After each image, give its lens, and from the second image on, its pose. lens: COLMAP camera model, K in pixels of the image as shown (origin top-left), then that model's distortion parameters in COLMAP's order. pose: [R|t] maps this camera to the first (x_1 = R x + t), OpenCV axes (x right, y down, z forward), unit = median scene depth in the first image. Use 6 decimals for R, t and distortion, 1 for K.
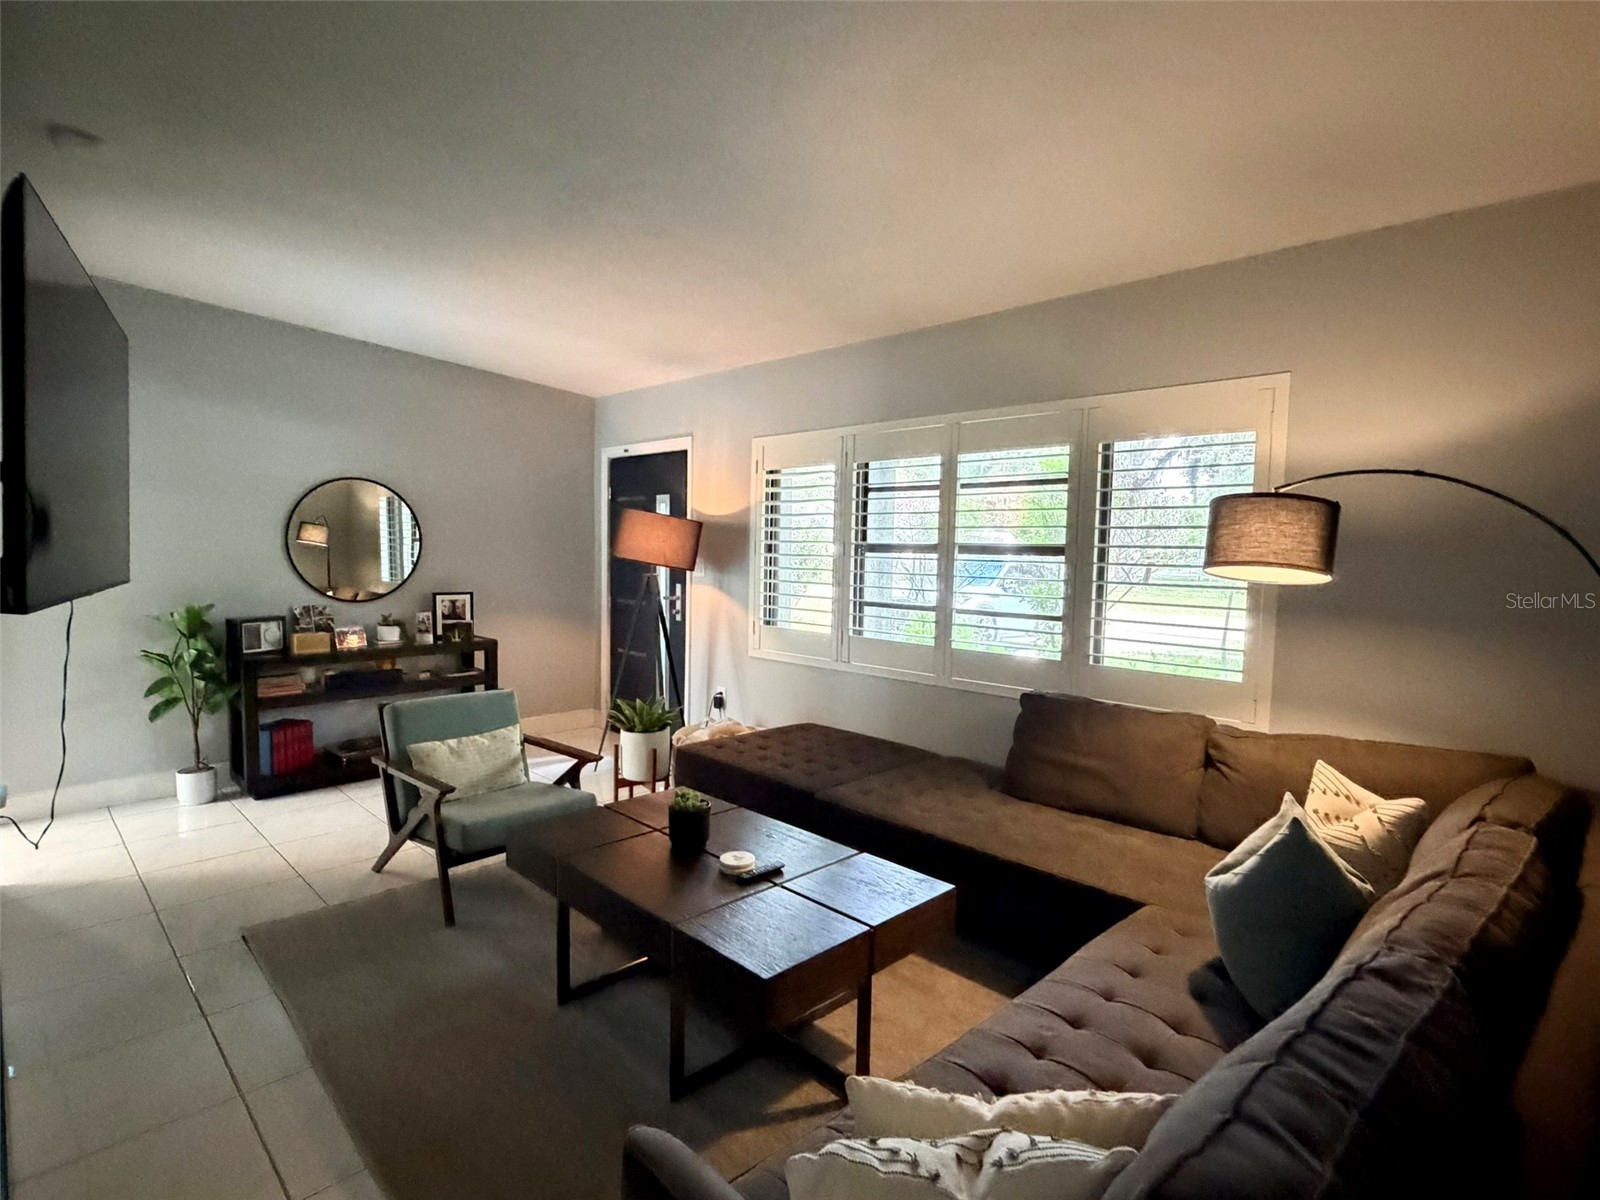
lens RADIAL K [[820.8, 0, 801.2], [0, 820.8, 599.3], [0, 0, 1]] dist [-0.005313, -0.000224]
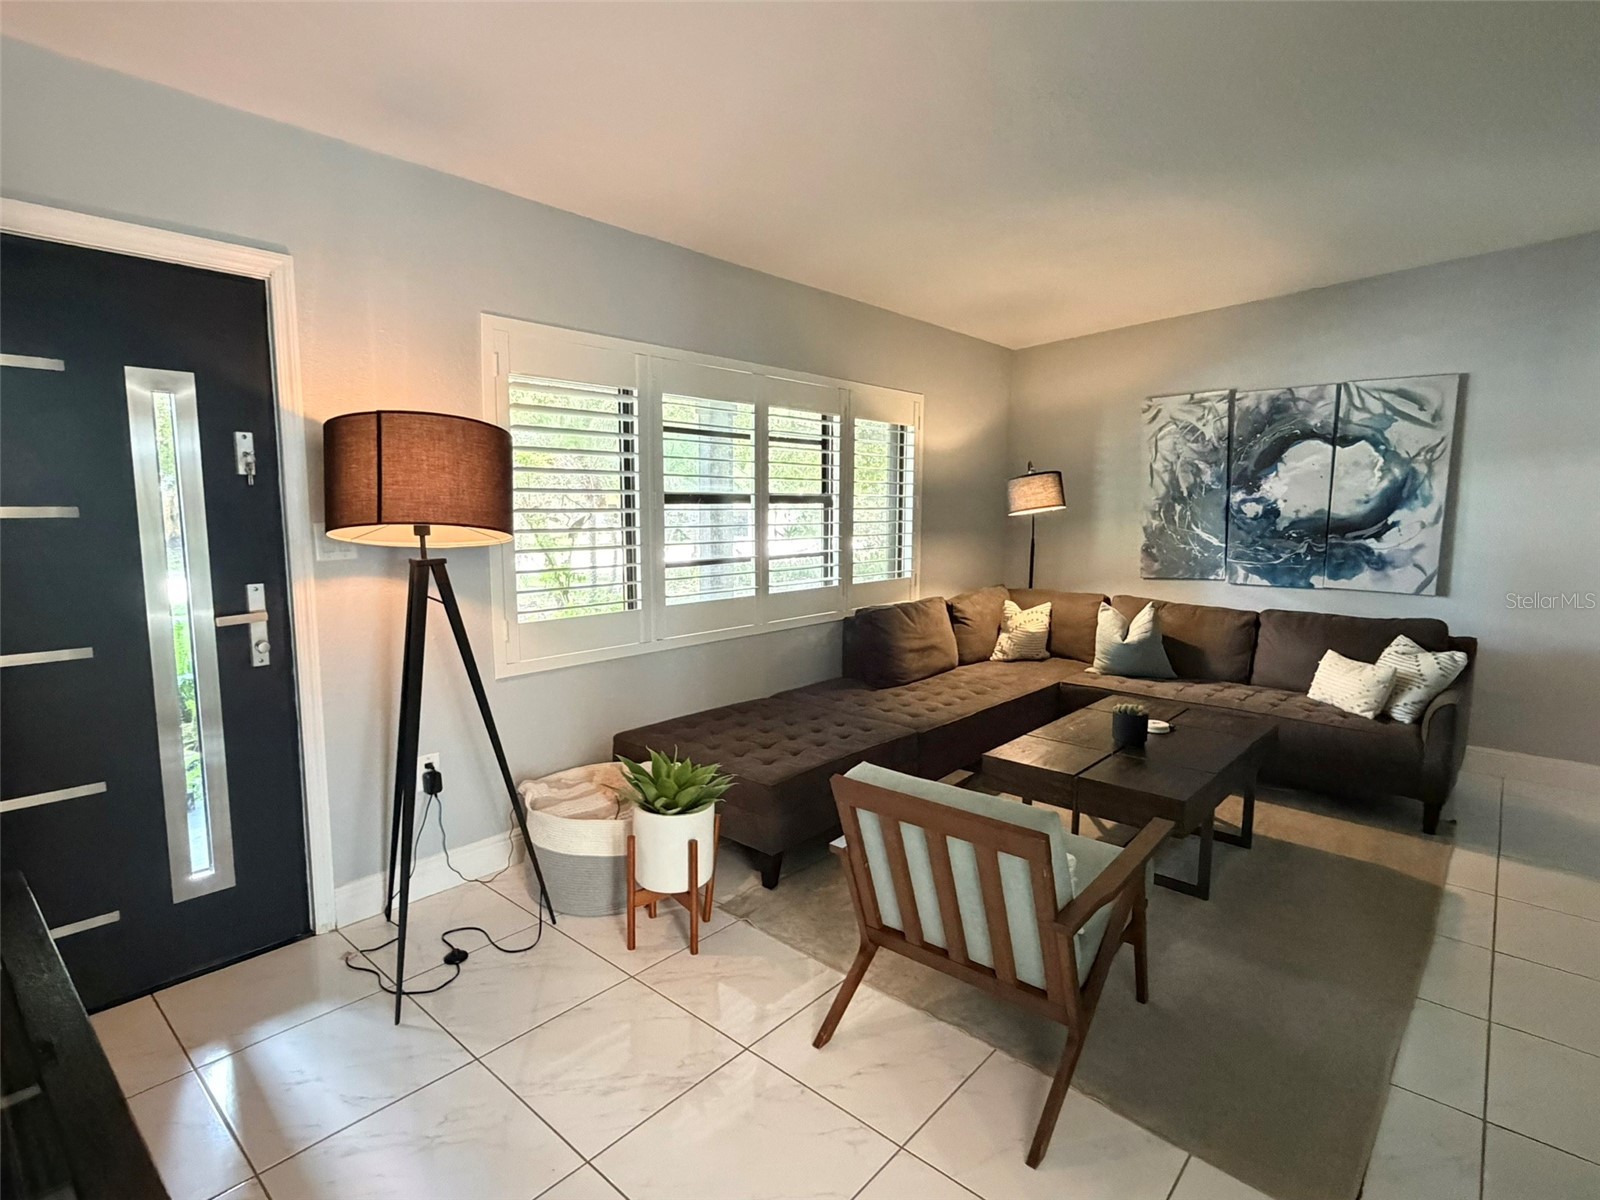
lens RADIAL K [[820.8, 0, 801.4], [0, 820.8, 598.1], [0, 0, 1]] dist [-0.005313, -0.000224]
pose [[-0.071687, -0.134154, 0.988364, -0.841362], [0.057000, 0.988743, 0.138339, -0.076778], [-0.995797, 0.066254, -0.063233, 1.012612]]
